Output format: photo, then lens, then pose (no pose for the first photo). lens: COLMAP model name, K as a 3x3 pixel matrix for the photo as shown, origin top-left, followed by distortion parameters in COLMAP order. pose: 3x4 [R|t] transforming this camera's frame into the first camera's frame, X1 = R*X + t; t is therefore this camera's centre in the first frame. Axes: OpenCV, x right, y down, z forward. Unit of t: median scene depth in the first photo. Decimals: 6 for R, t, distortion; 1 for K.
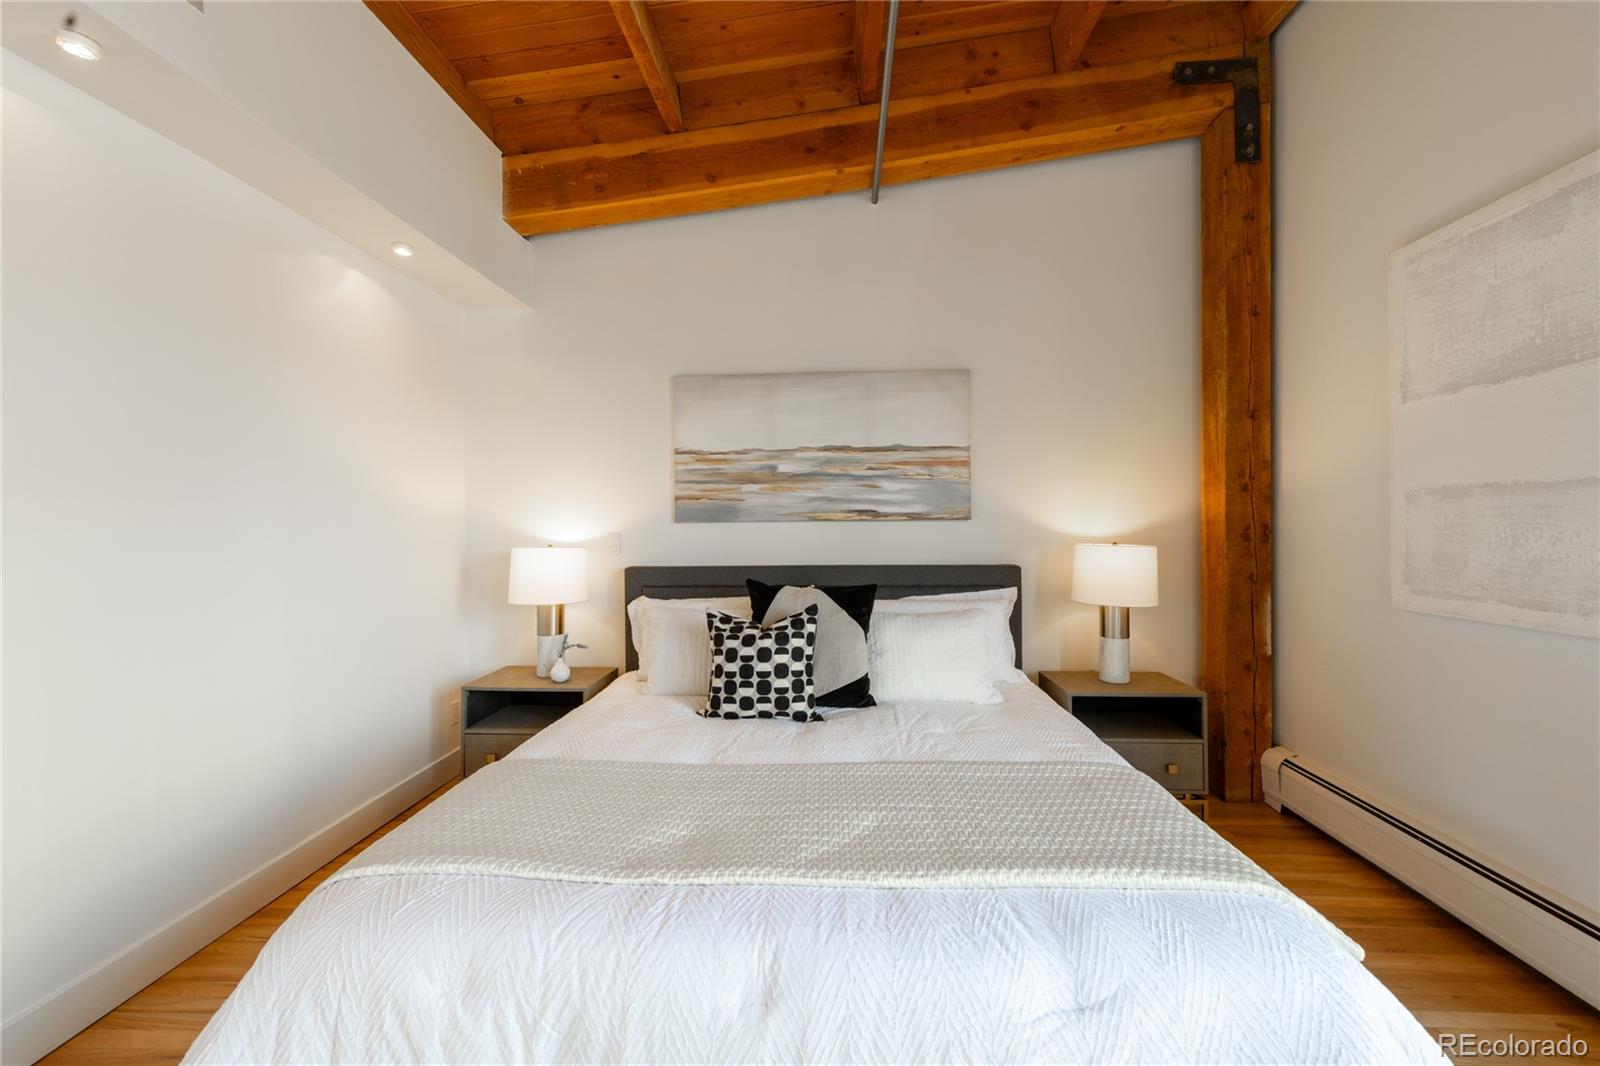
lens RADIAL K [[637.7, 0, 809.3], [0, 637.7, 529.2], [0, 0, 1]] dist [0.011565, -0.000559]
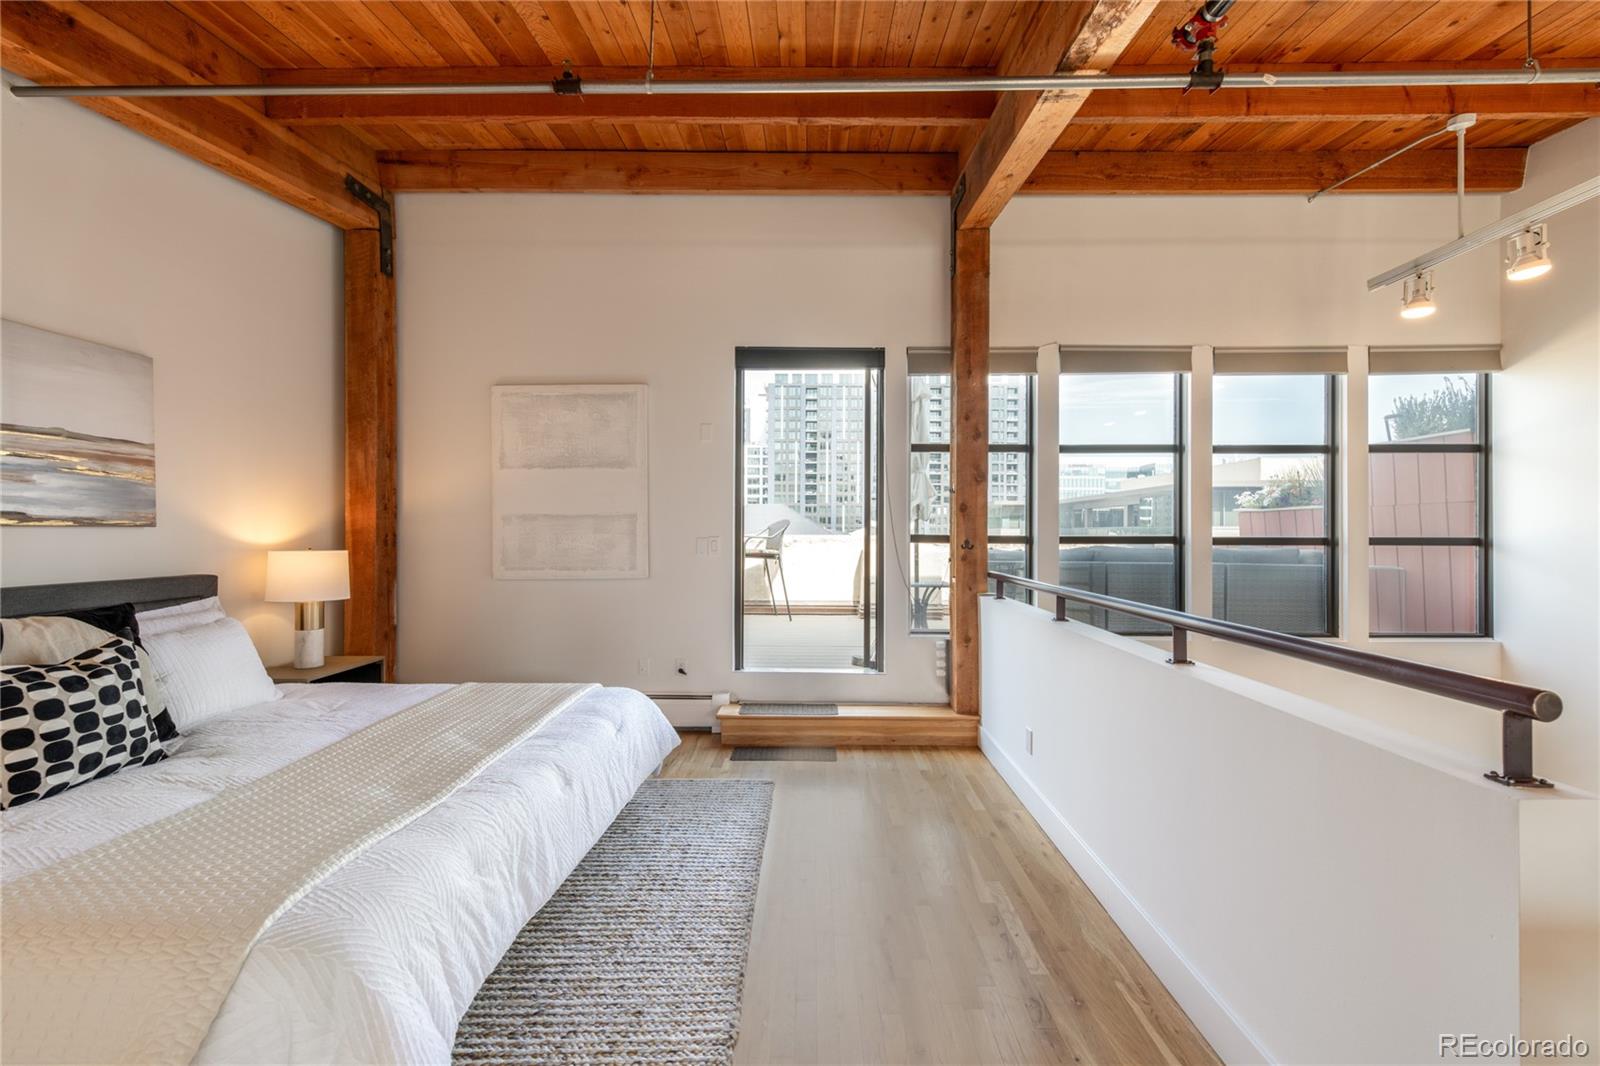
lens RADIAL K [[637.7, 0, 809.3], [0, 637.7, 529.2], [0, 0, 1]] dist [0.011565, -0.000559]
pose [[-0.033406, 0.010139, 0.999390, -0.740670], [0.006420, 0.999930, -0.009930, 0.003517], [-0.999421, 0.006085, -0.033468, 0.128033]]
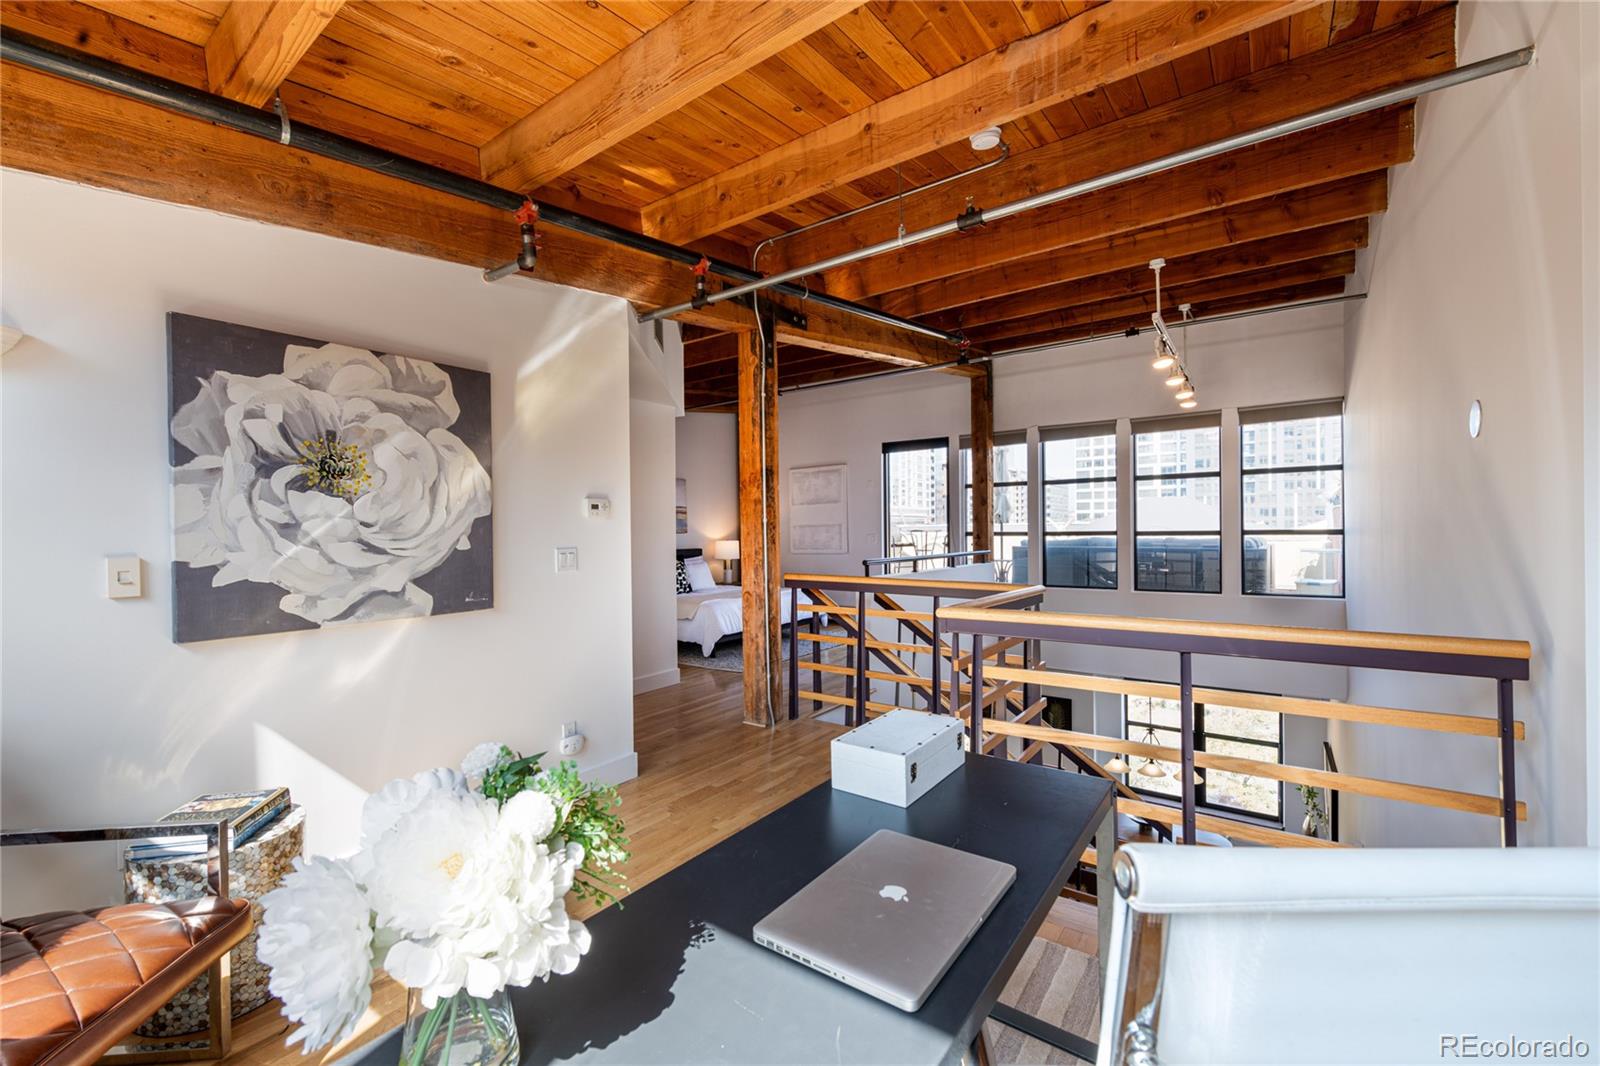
lens RADIAL K [[669.7, 0, 806.9], [0, 669.7, 532.7], [0, 0, 1]] dist [-0.000037, -0.000550]
pose [[0.548957, -0.001098, 0.835850, -2.127279], [0.015500, 0.999841, -0.008866, 0.021212], [-0.835707, 0.017823, 0.548887, -1.180028]]
